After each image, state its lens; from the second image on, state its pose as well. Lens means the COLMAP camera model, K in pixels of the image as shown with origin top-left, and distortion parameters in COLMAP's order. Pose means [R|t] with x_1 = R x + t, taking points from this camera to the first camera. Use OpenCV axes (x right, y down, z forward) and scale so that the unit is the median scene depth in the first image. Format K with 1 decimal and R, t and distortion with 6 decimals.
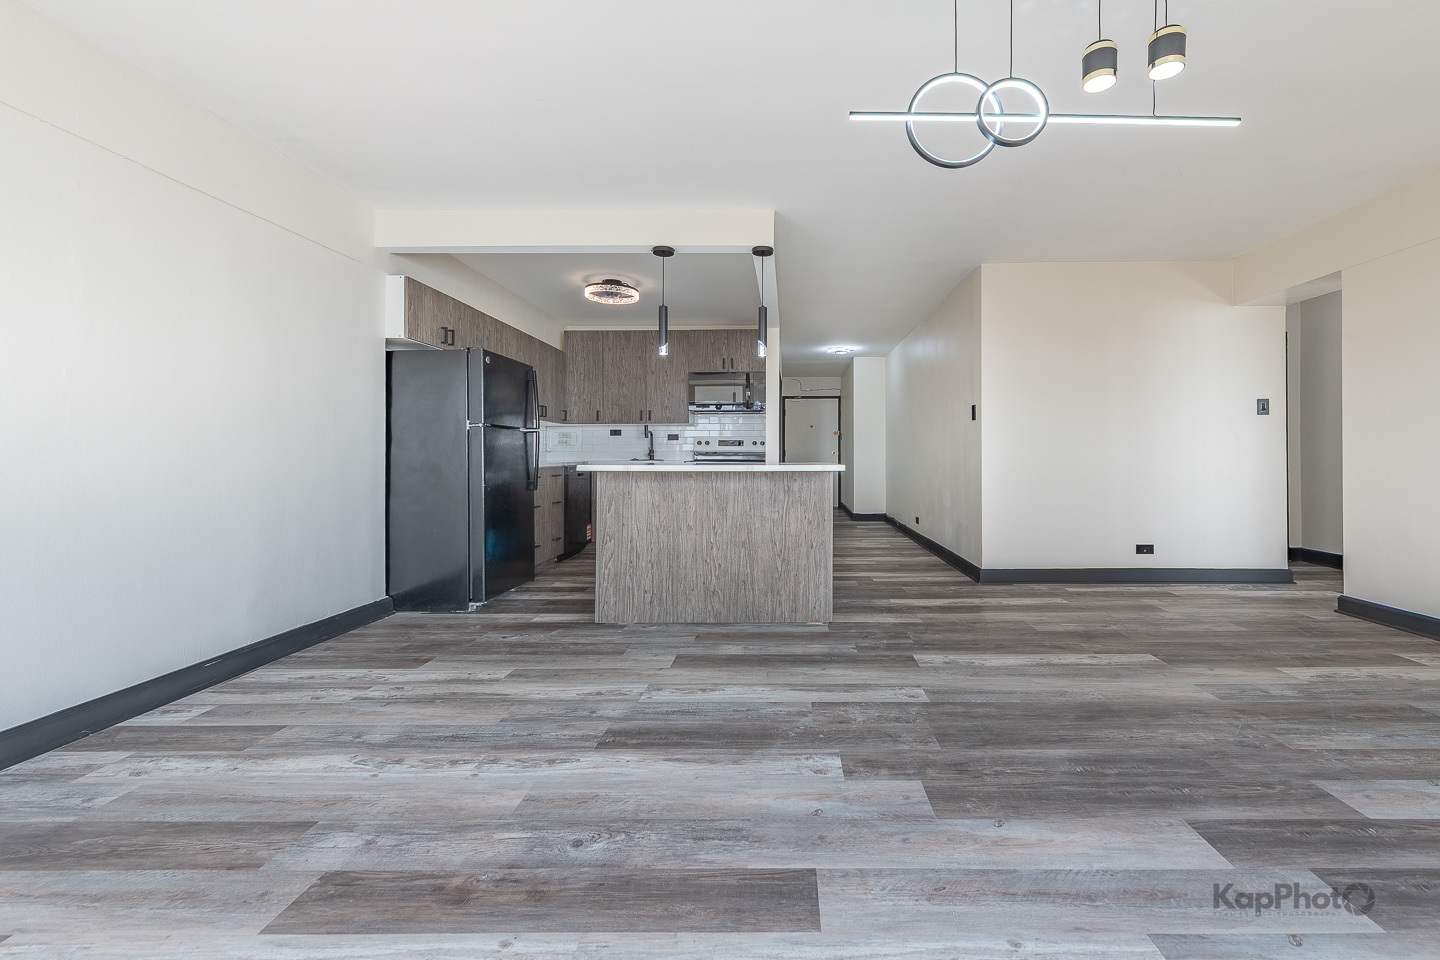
lens RADIAL K [[570.1, 0, 728.5], [0, 570.1, 467.8], [0, 0, 1]] dist [0.017544, -0.005529]
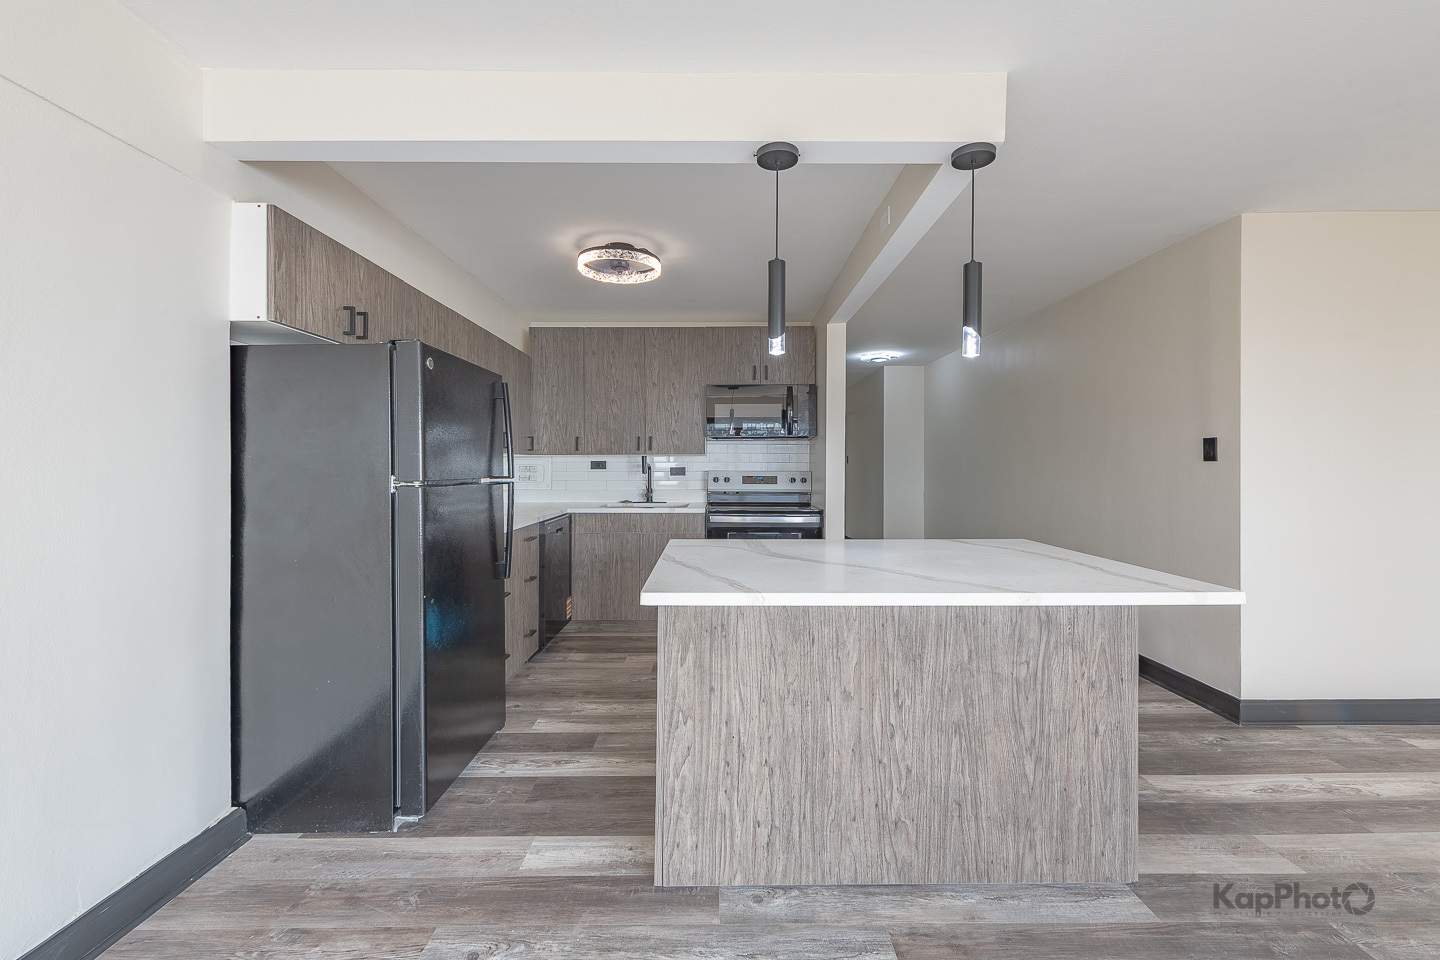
lens RADIAL K [[575.3, 0, 706.9], [0, 575.3, 473.5], [0, 0, 1]] dist [0.015727, -0.004163]
pose [[0.997575, -0.008393, 0.069086, -0.221538], [0.009120, 0.999906, -0.010219, -0.085228], [-0.068994, 0.010824, 0.997558, 0.490459]]
